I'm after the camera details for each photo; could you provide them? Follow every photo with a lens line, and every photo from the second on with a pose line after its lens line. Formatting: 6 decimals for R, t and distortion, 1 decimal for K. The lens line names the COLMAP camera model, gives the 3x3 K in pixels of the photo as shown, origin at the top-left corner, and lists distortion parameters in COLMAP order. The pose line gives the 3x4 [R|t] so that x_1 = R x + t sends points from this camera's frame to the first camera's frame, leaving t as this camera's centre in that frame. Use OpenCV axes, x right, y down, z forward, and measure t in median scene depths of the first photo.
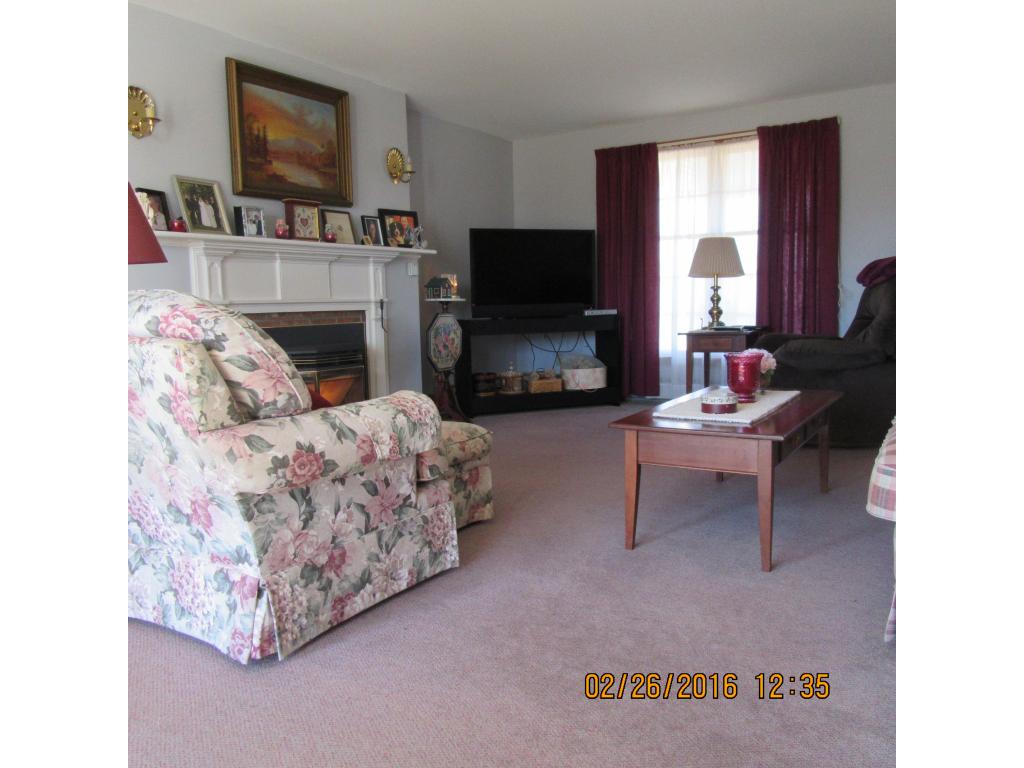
lens RADIAL K [[770.3, 0, 510.4], [0, 770.3, 382.1], [0, 0, 1]] dist [-0.003929, 0.000763]
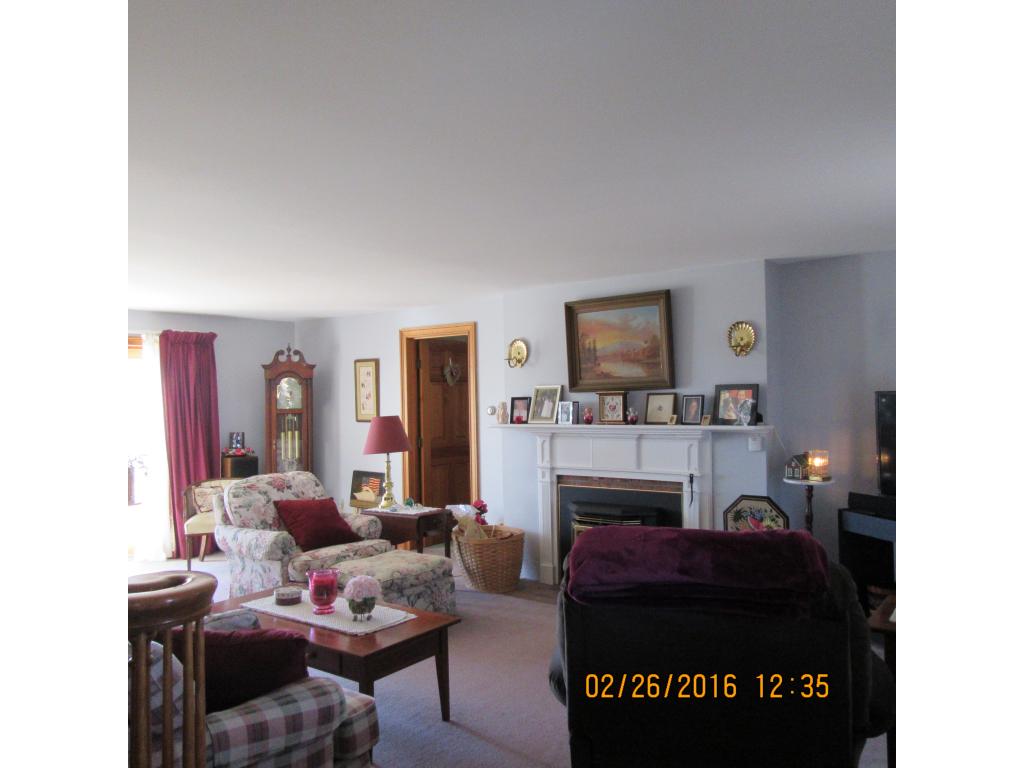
lens RADIAL K [[770.3, 0, 510.8], [0, 770.3, 384.8], [0, 0, 1]] dist [-0.003929, 0.000763]
pose [[-0.100402, 0.011773, -0.994877, 1.012148], [-0.081566, 0.996467, 0.020023, -0.258099], [0.991598, 0.083158, -0.099087, 0.957033]]
